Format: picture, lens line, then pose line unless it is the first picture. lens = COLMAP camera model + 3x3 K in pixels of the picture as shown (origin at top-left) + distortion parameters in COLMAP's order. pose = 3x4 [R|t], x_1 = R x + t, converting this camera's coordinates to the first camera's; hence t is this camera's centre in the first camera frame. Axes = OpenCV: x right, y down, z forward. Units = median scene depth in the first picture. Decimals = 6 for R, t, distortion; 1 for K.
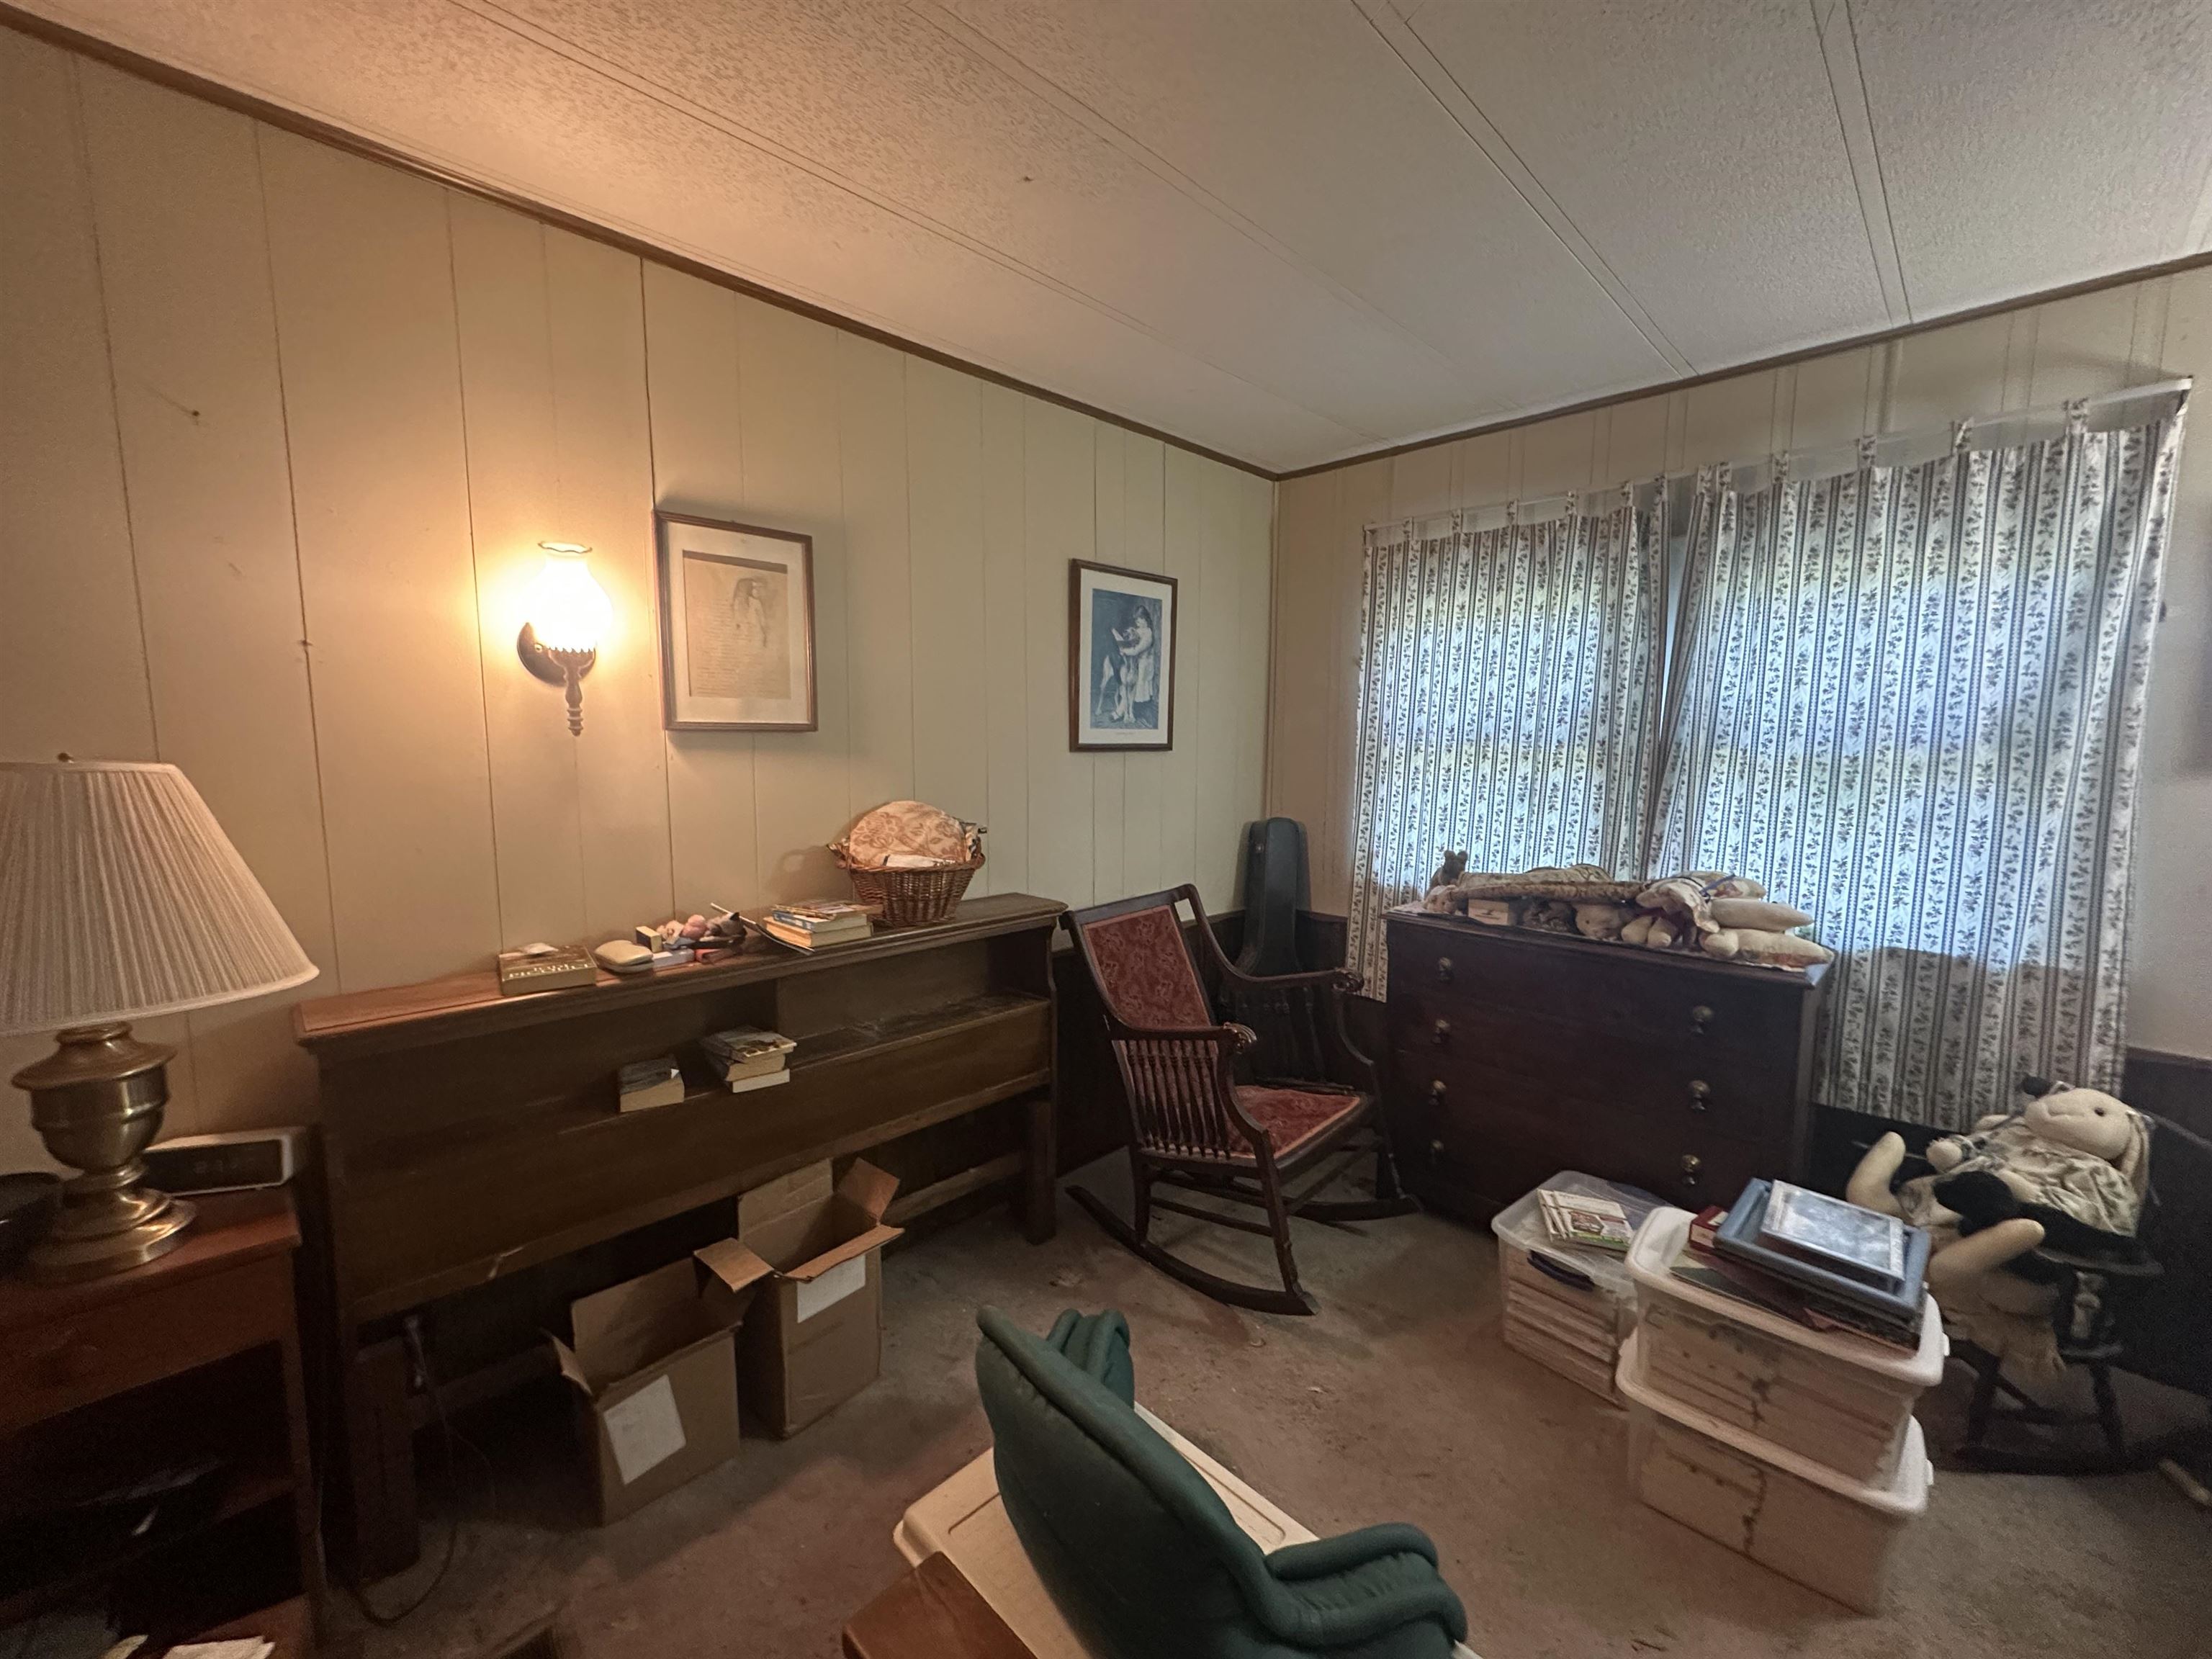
lens RADIAL K [[888.8, 0, 1102.2], [0, 888.8, 826.7], [0, 0, 1]] dist [-0.003872, 0.001247]
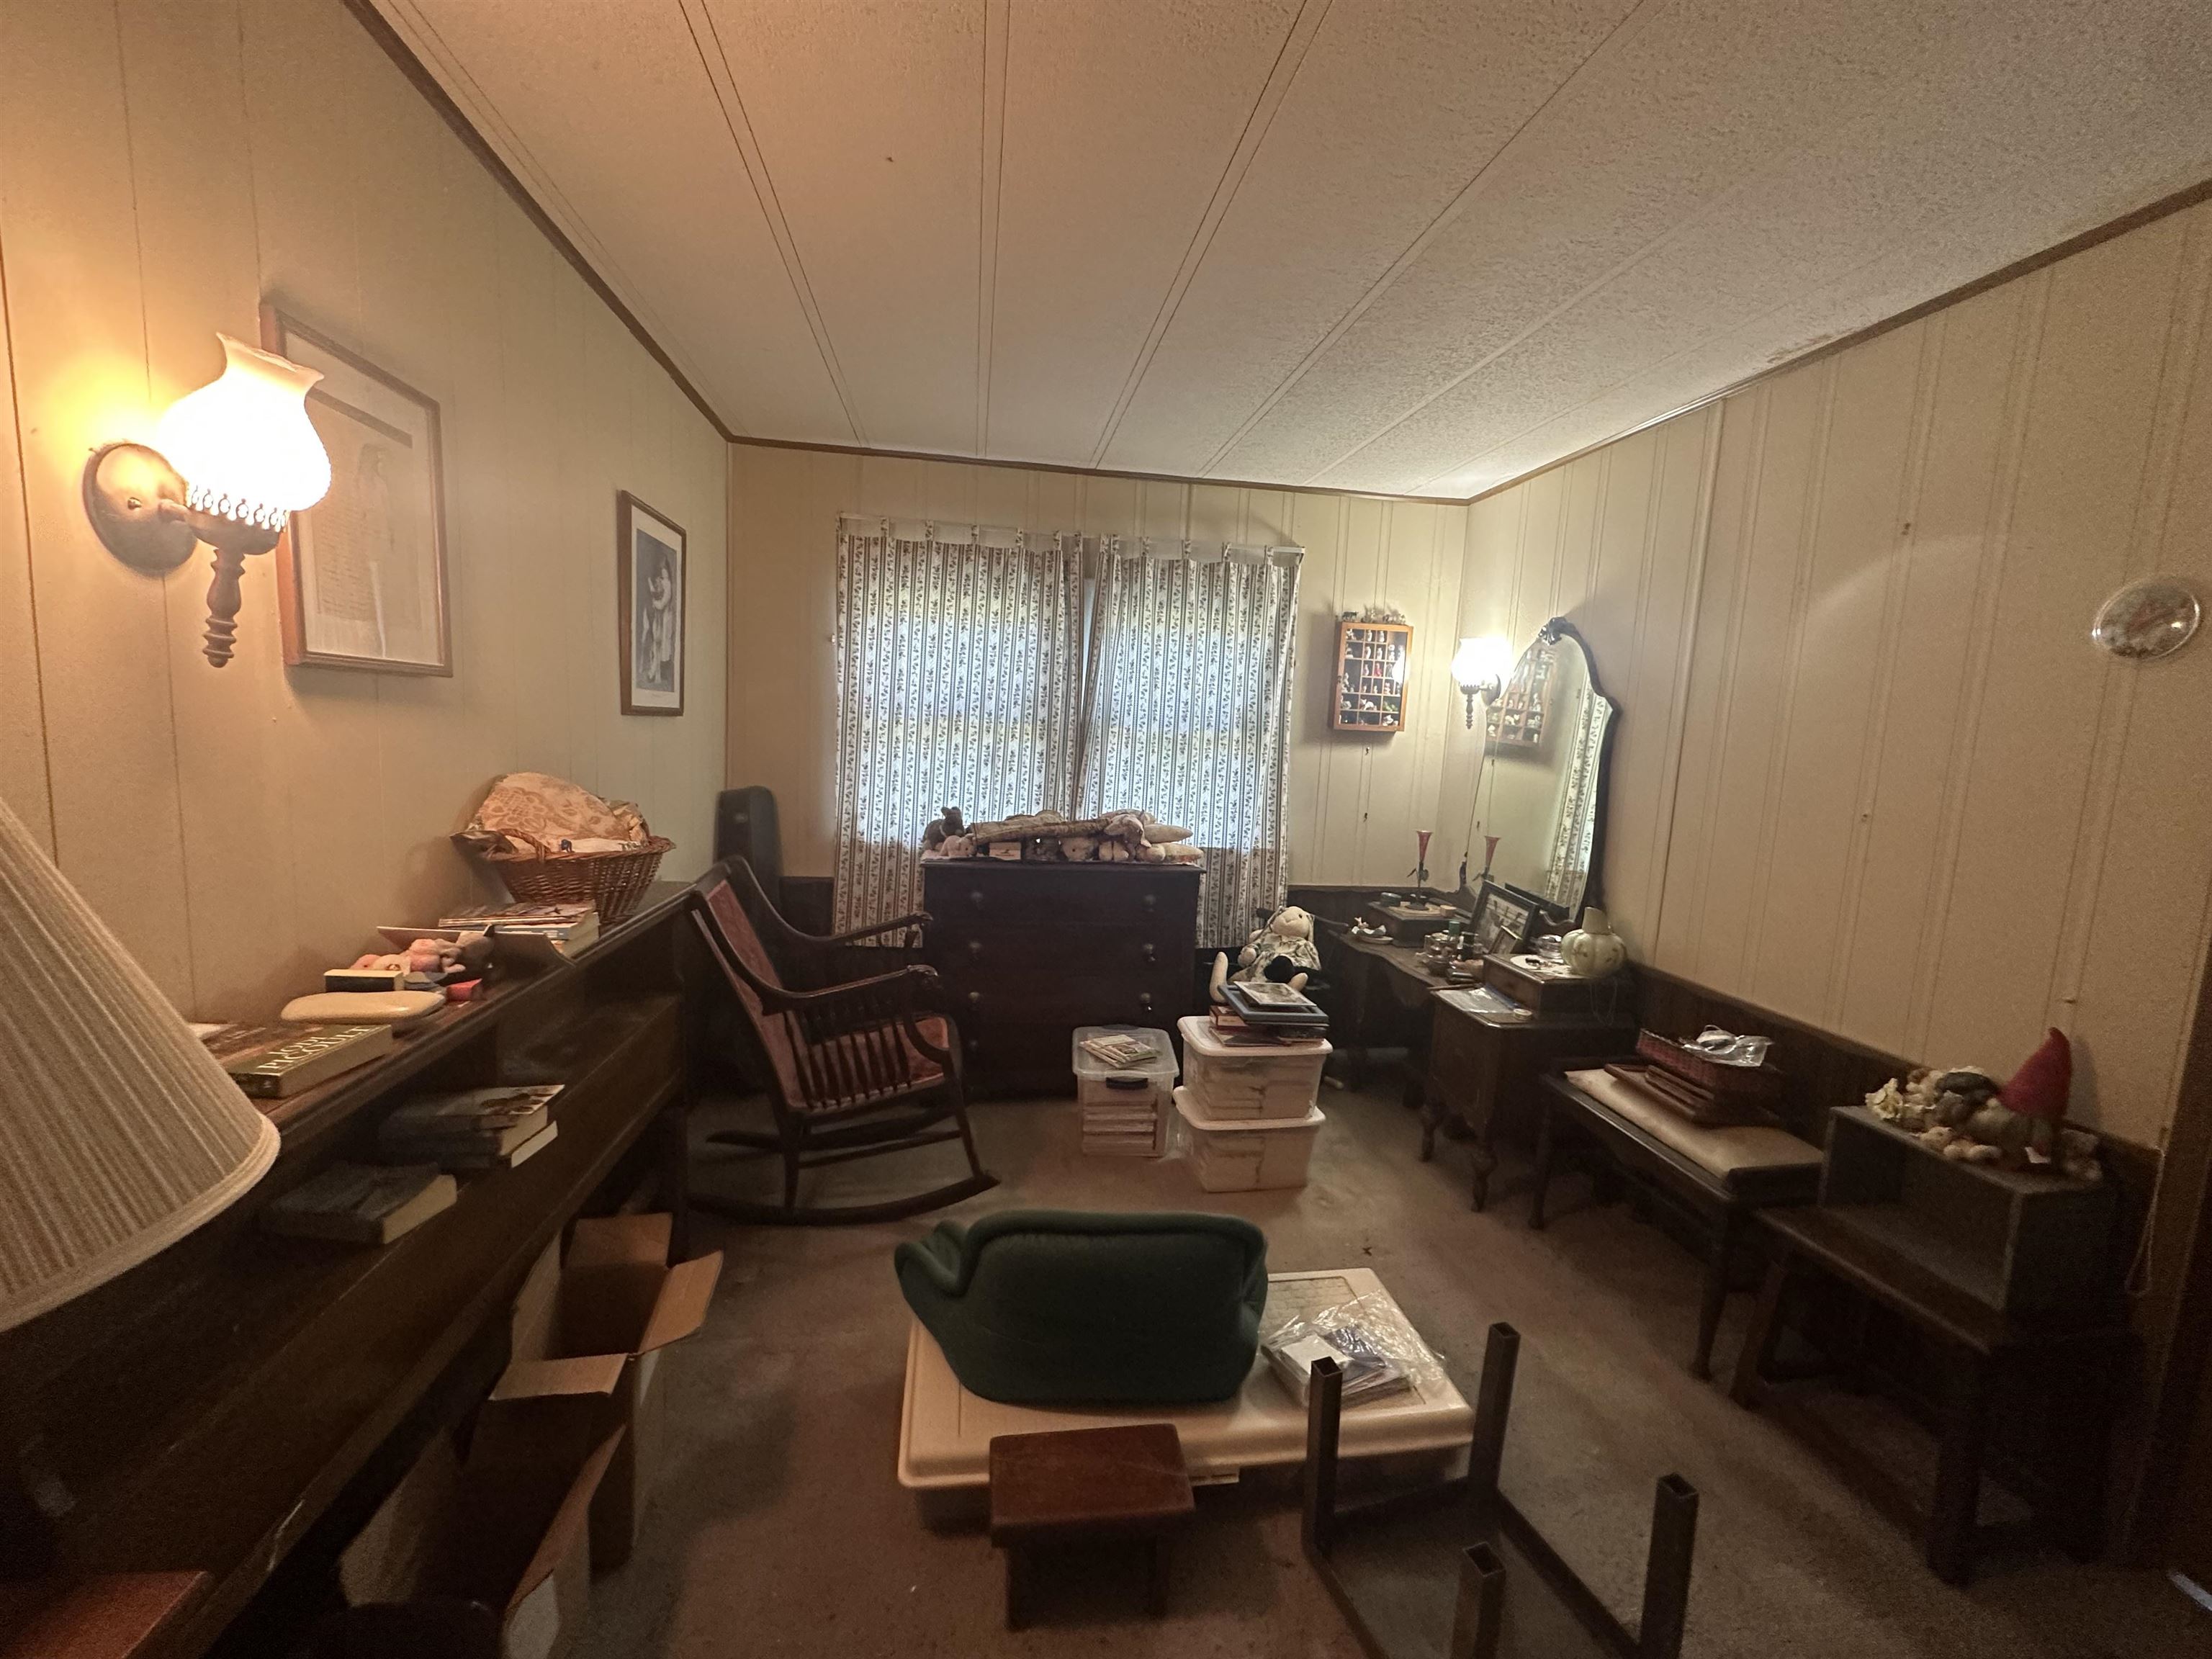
lens RADIAL K [[888.8, 0, 1107.0], [0, 888.8, 828.2], [0, 0, 1]] dist [-0.003872, 0.001247]
pose [[0.591855, -0.069642, 0.803030, -0.576658], [0.043607, 0.997568, 0.054373, -0.000783], [-0.804864, 0.002836, 0.593453, 0.136270]]
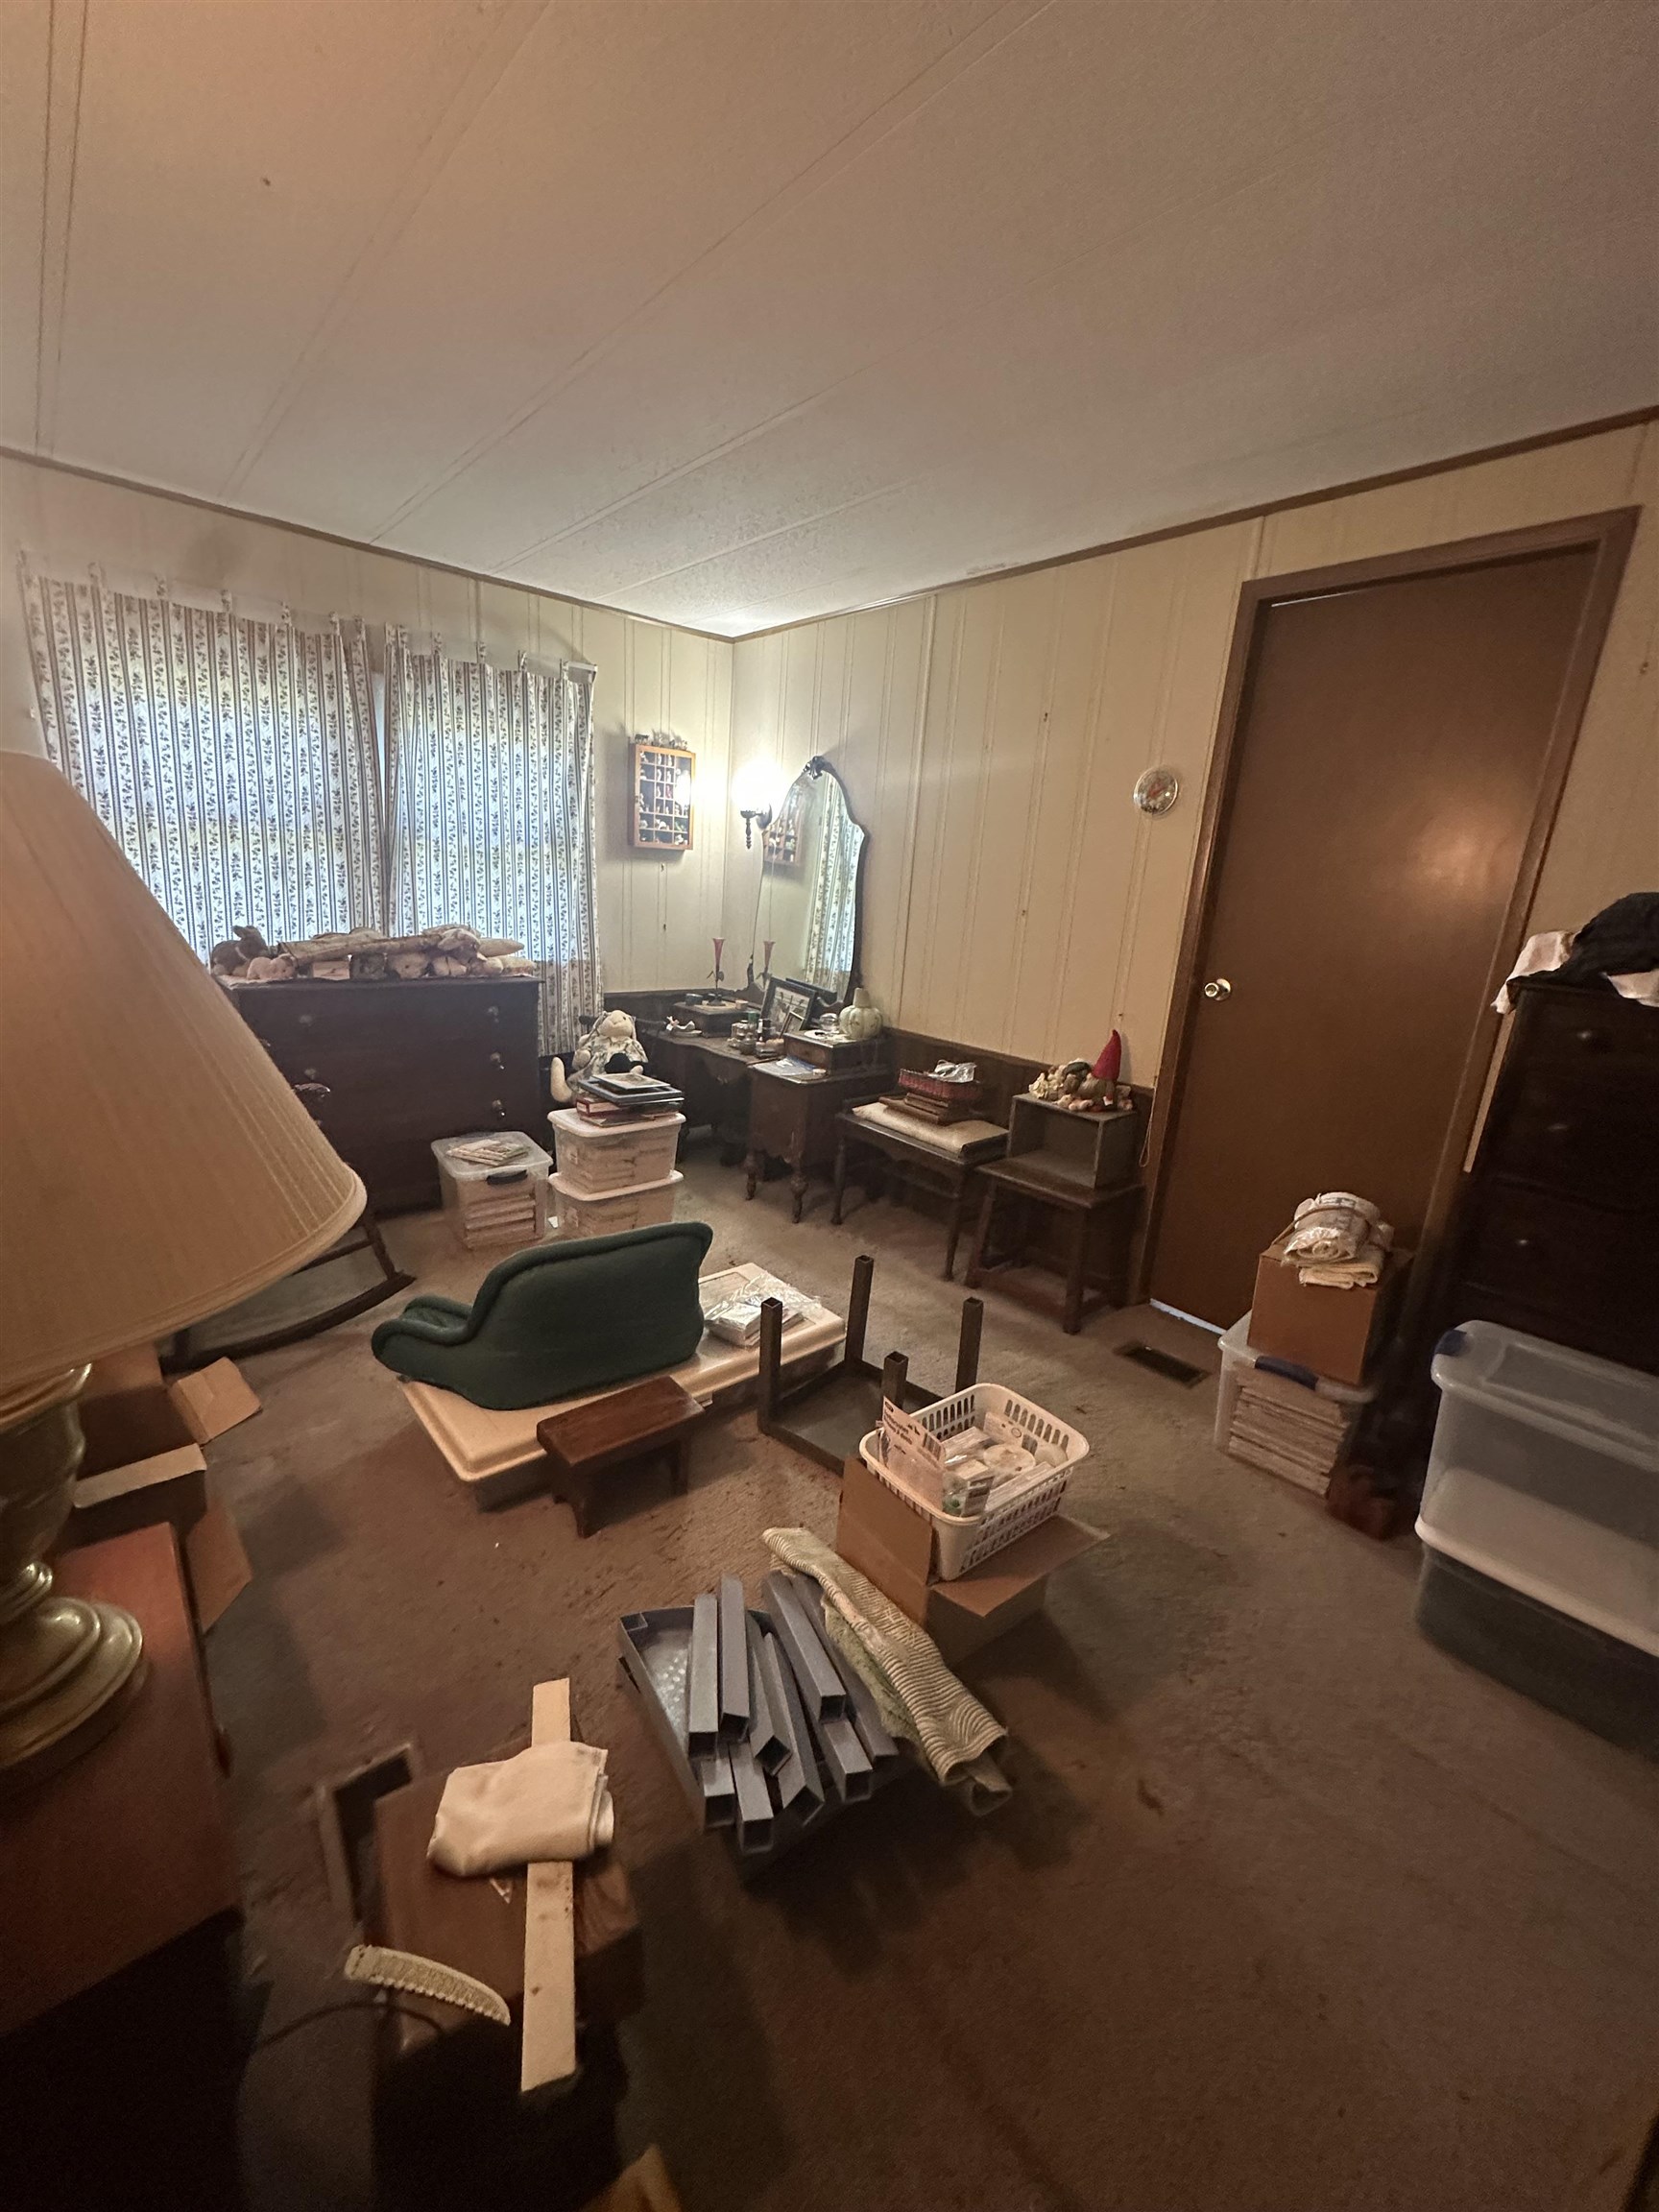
lens RADIAL K [[888.8, 0, 831.4], [0, 888.8, 1106.8], [0, 0, 1]] dist [-0.003872, 0.001247]
pose [[0.065870, -0.250227, 0.965944, -0.846750], [0.046357, 0.967769, 0.247538, 0.007880], [-0.996751, 0.028472, 0.075347, 0.260450]]
